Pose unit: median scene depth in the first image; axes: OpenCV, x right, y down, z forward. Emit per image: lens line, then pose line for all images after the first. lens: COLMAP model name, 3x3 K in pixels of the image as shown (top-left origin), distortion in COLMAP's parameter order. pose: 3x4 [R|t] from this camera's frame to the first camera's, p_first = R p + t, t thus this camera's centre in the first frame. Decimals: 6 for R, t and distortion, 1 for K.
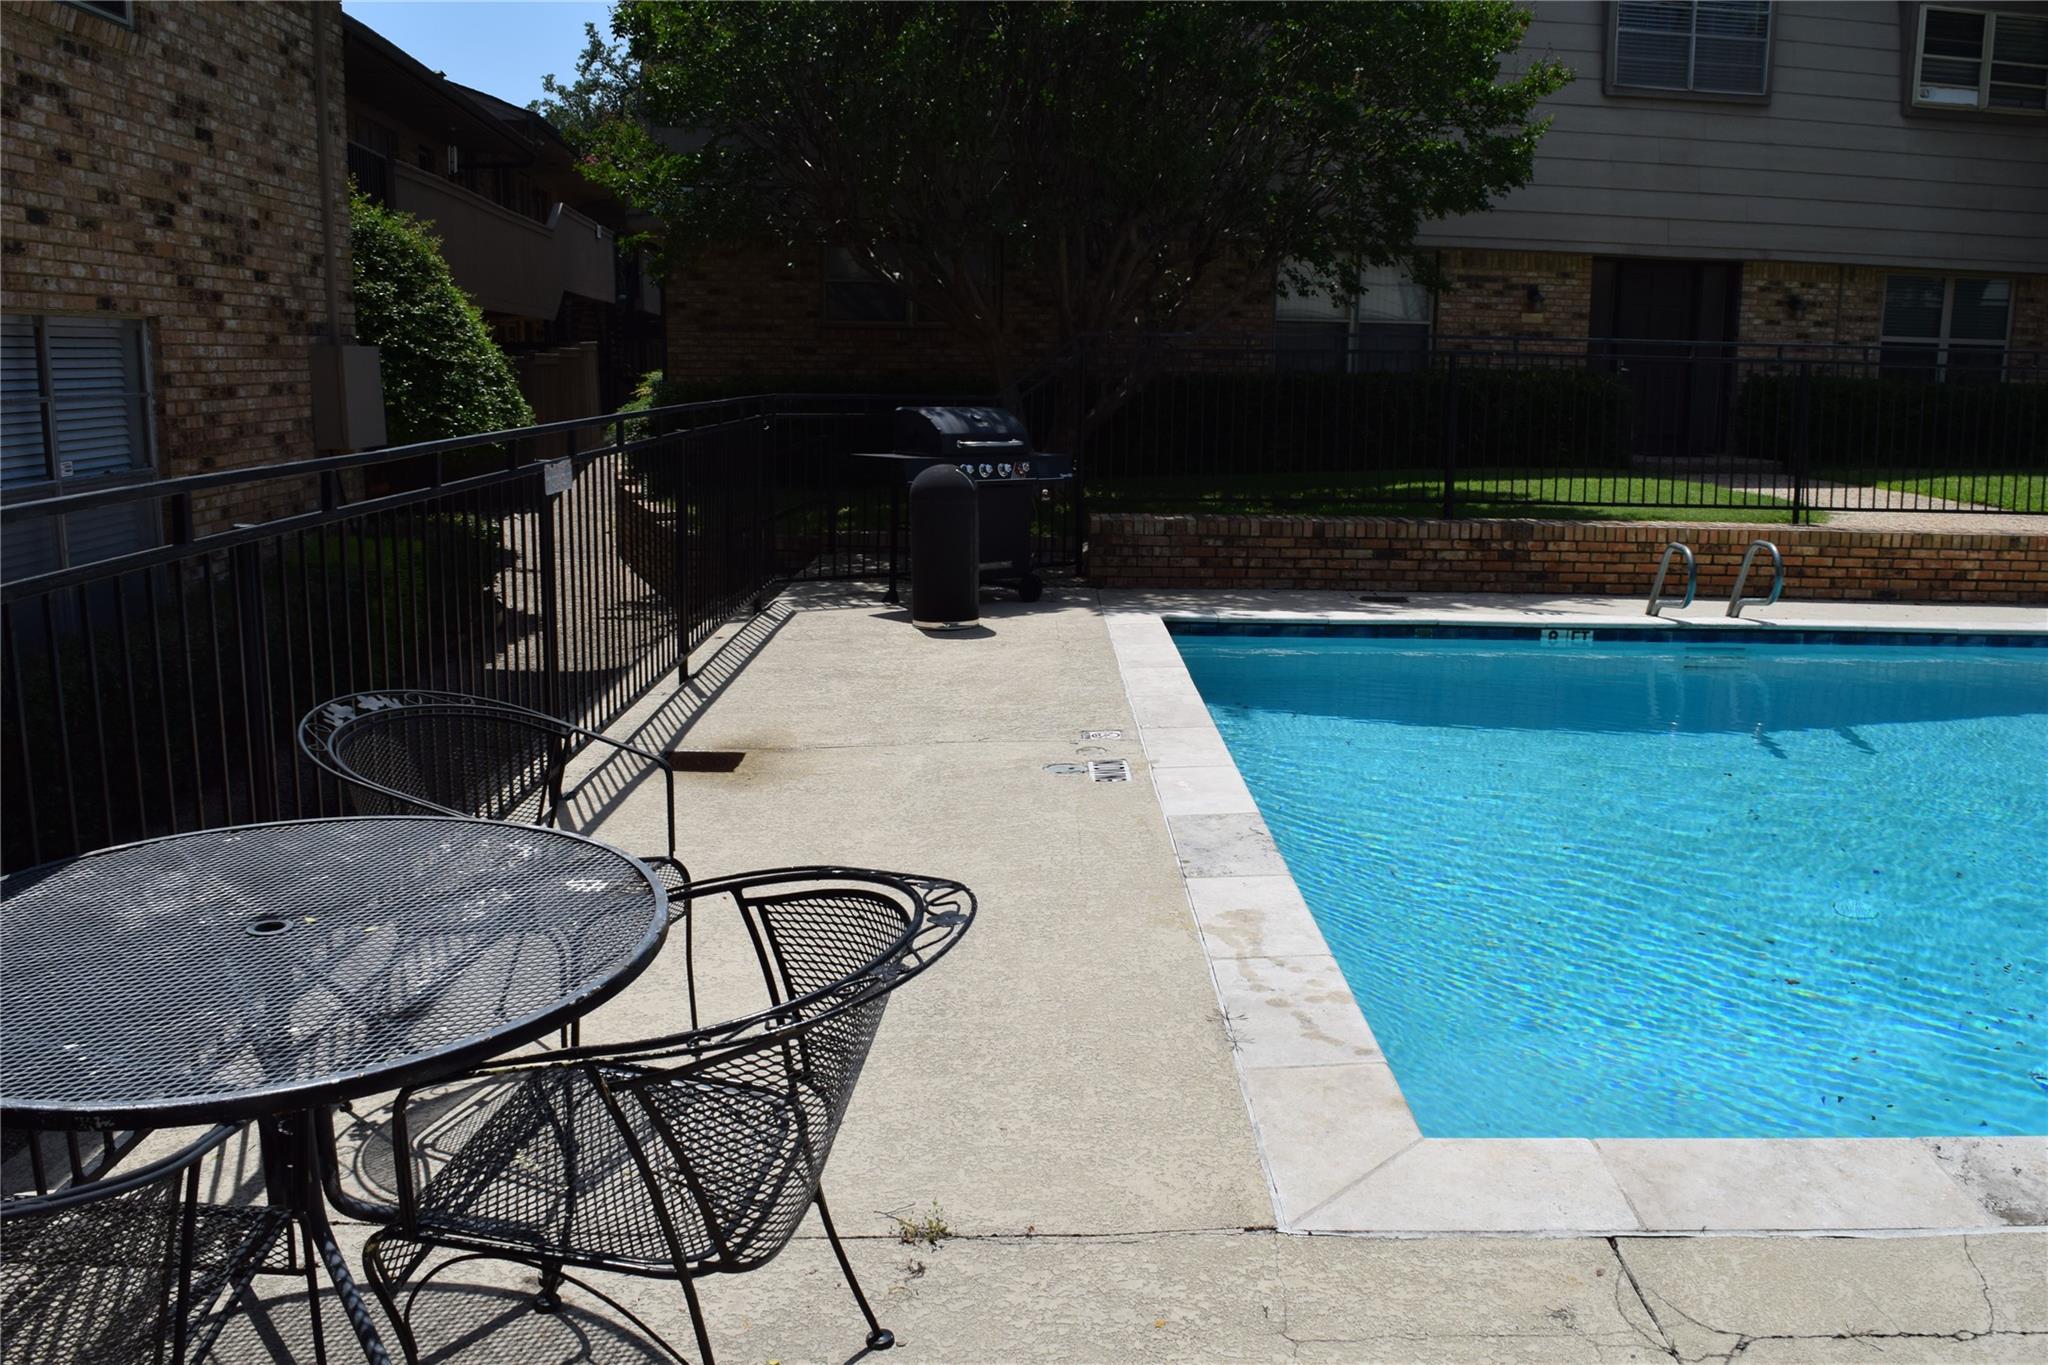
lens RADIAL K [[1618.3, 0, 1002.1], [0, 1618.3, 681.1], [0, 0, 1]] dist [-0.096196, 0.020908]
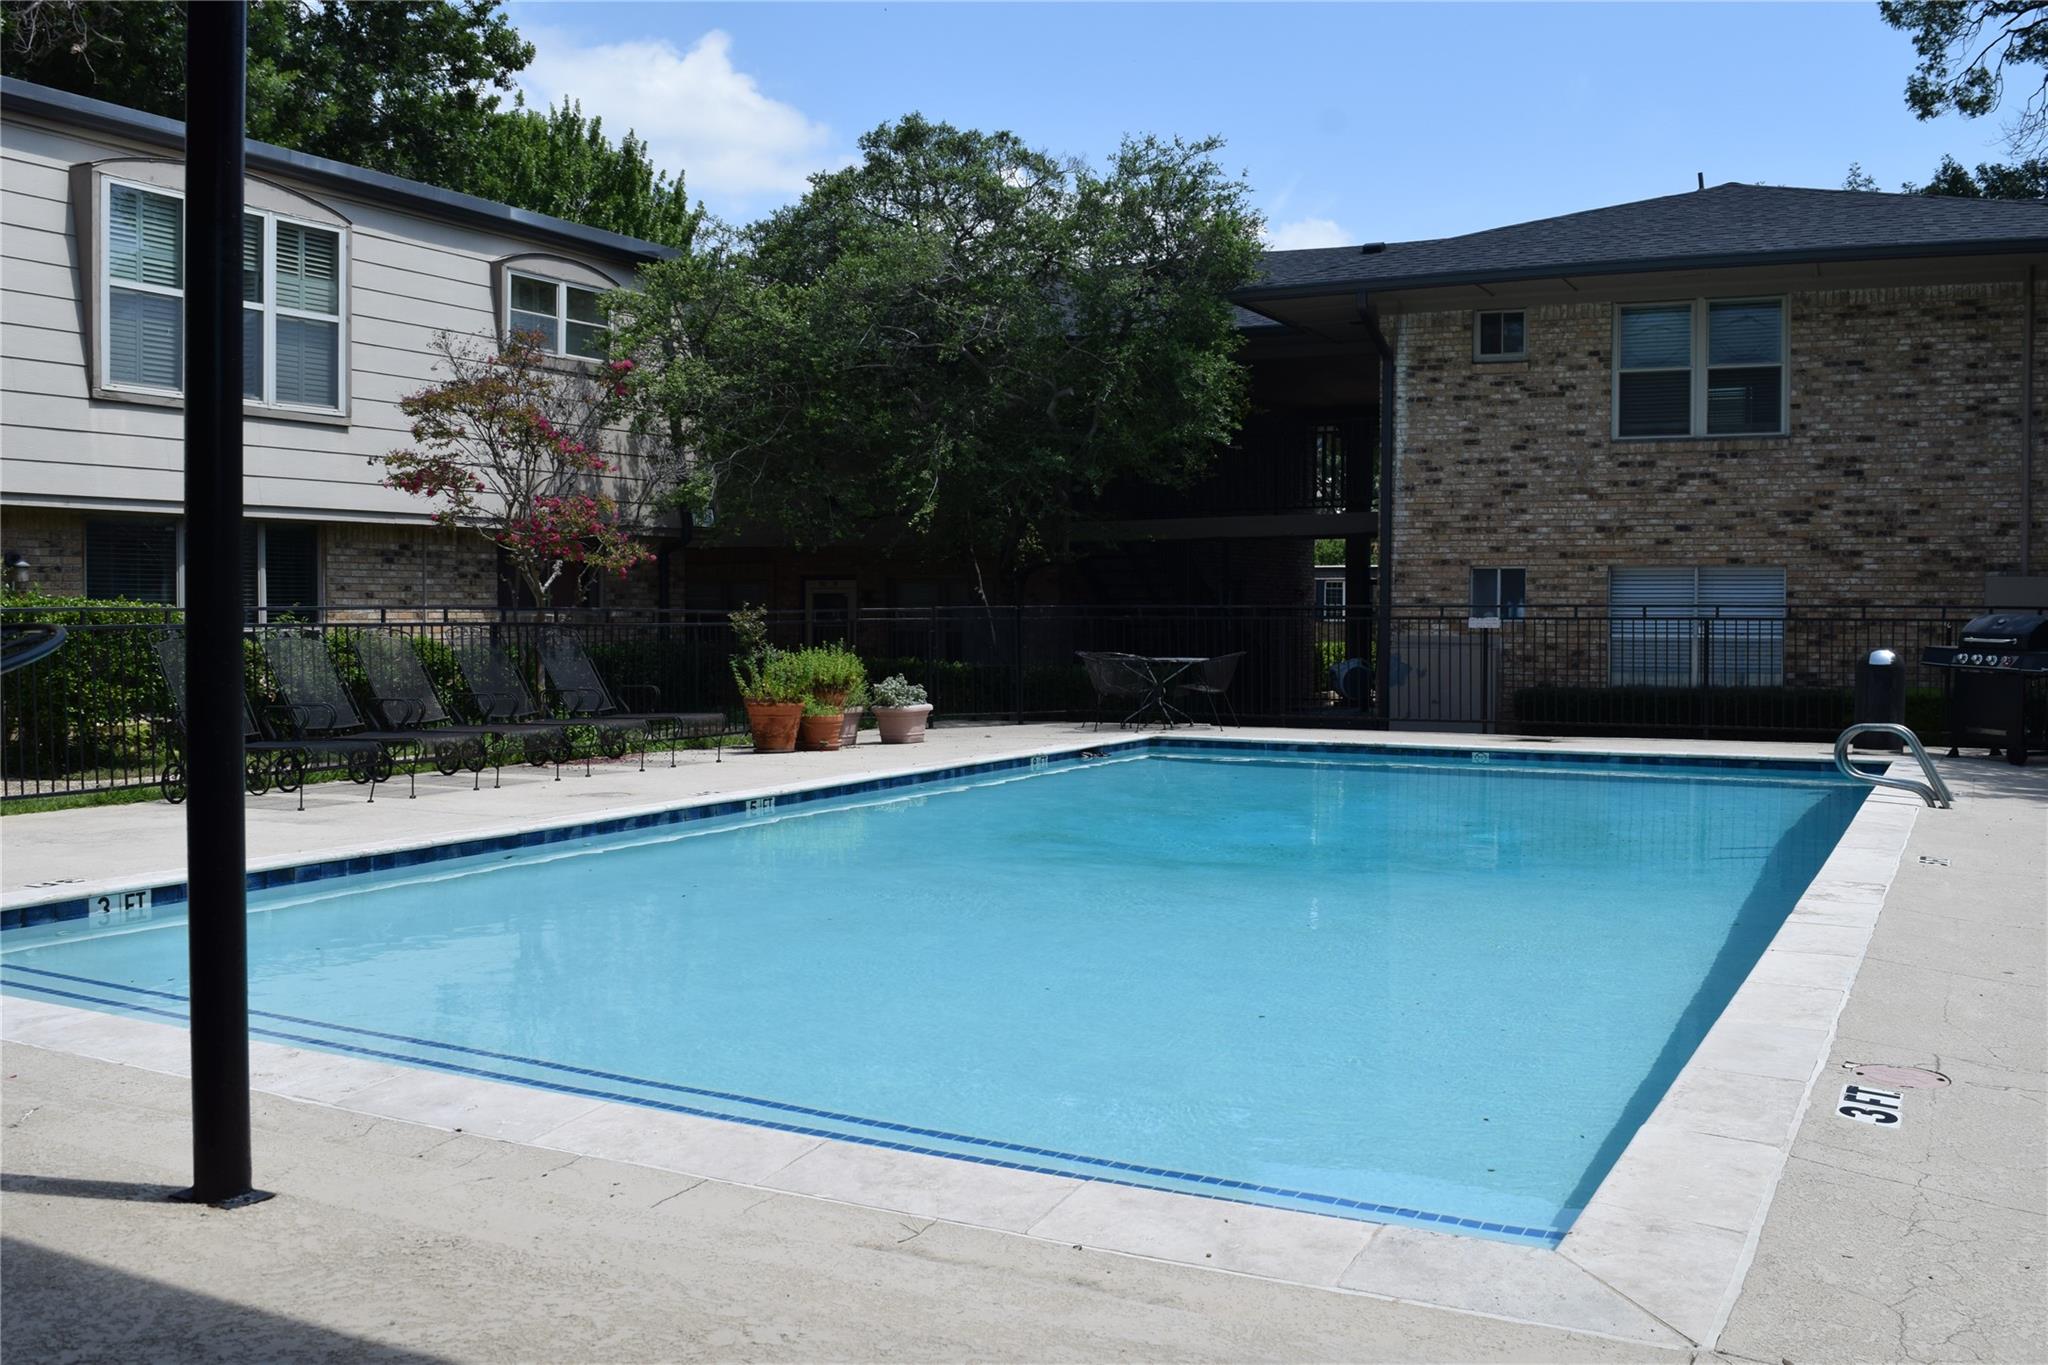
lens RADIAL K [[1920.8, 0, 1014.7], [0, 1920.8, 666.3], [0, 0, 1]] dist [-0.055869, 0.000000]
pose [[-0.447114, 0.018053, -0.894295, 1.619601], [-0.179915, 0.977548, 0.109685, -0.138983], [0.876196, 0.209938, -0.433827, 0.887543]]
